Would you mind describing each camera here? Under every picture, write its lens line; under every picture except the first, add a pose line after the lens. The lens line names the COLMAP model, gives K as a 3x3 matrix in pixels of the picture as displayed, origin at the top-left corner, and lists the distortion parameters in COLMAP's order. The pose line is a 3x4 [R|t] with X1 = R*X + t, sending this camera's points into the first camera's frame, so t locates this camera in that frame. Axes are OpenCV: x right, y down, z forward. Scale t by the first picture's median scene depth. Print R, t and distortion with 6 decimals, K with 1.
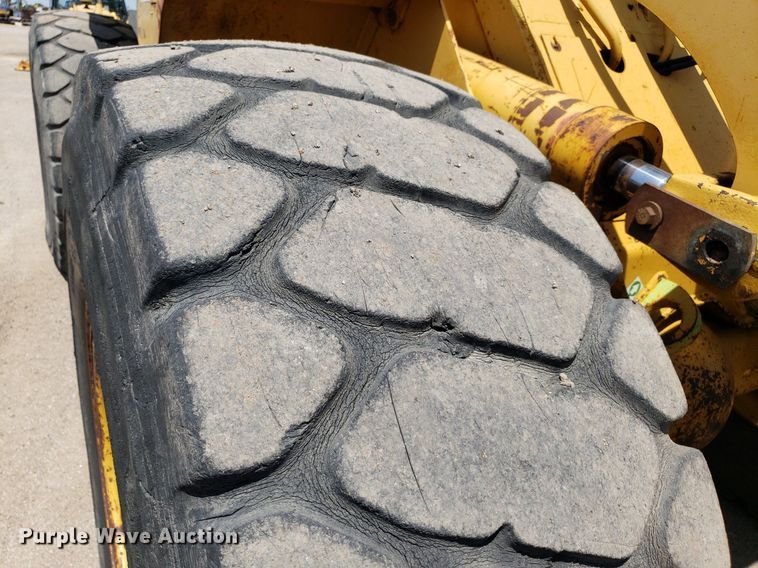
lens RADIAL K [[596.1, 0, 384.8], [0, 596.1, 285.5], [0, 0, 1]] dist [0.017104, -0.012594]
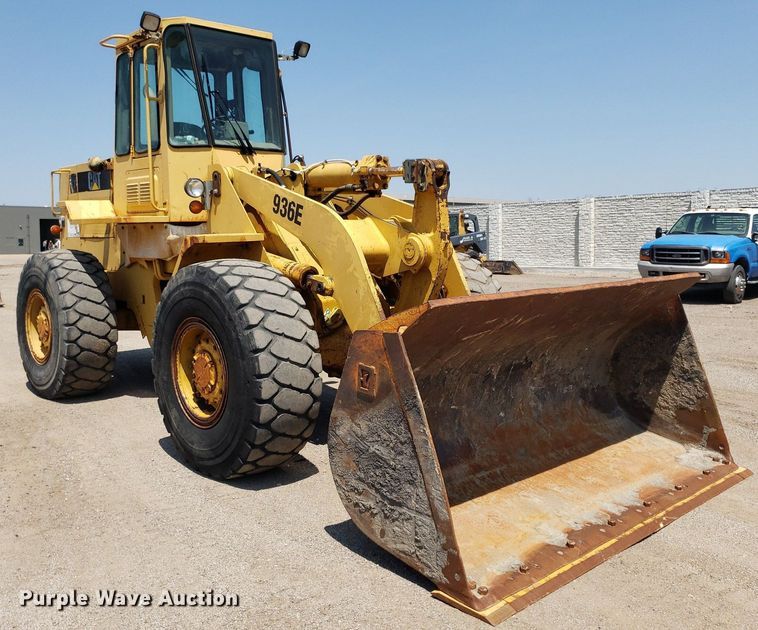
lens RADIAL K [[744.6, 0, 390.3], [0, 744.6, 285.4], [0, 0, 1]] dist [0.147037, -0.383331]
pose [[0.966317, -0.119346, 0.228009, -0.427059], [0.181150, 0.944740, -0.273225, 2.315771], [-0.182801, 0.305326, 0.934537, -6.626979]]
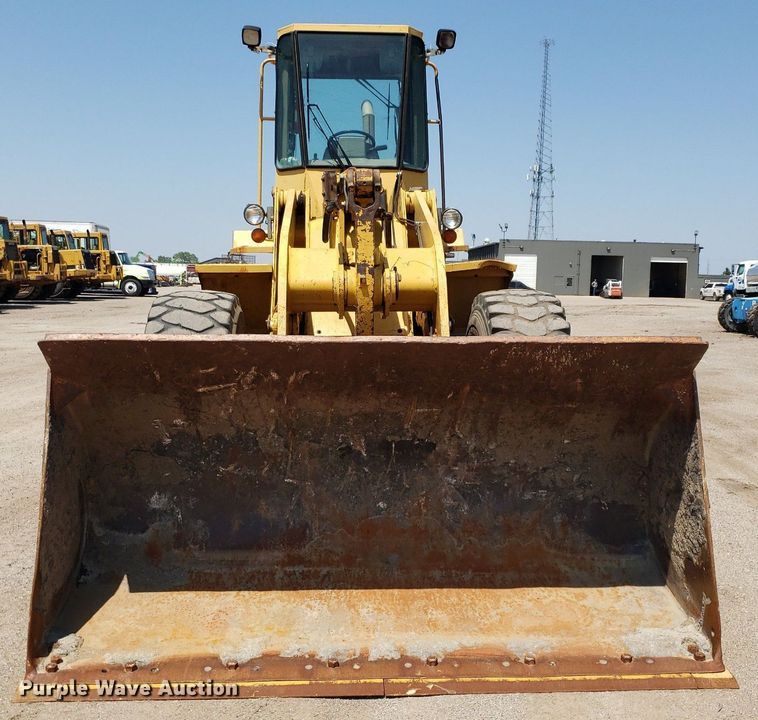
lens RADIAL K [[912.3, 0, 379.0], [0, 912.3, 360.0], [0, 0, 1]] dist [0.229427, -0.758219]
pose [[0.892933, -0.039497, -0.448453, 5.616621], [-0.098947, 0.954567, -0.281090, 2.609612], [0.439180, 0.295367, 0.848457, -5.637897]]
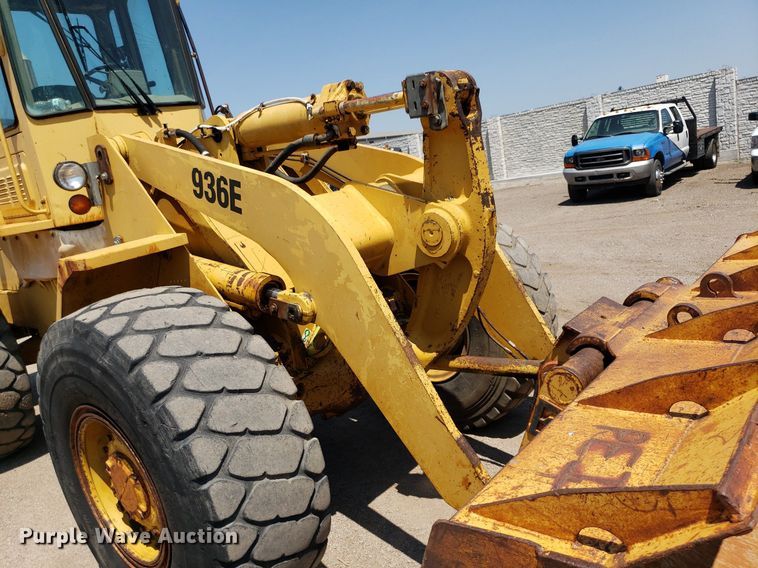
lens RADIAL K [[596.1, 0, 384.8], [0, 596.1, 285.5], [0, 0, 1]] dist [0.017104, -0.012594]
pose [[0.908025, -0.305004, 0.287163, 0.170570], [0.352293, 0.926887, -0.129499, 0.496723], [-0.226670, 0.218754, 0.949088, -2.743876]]
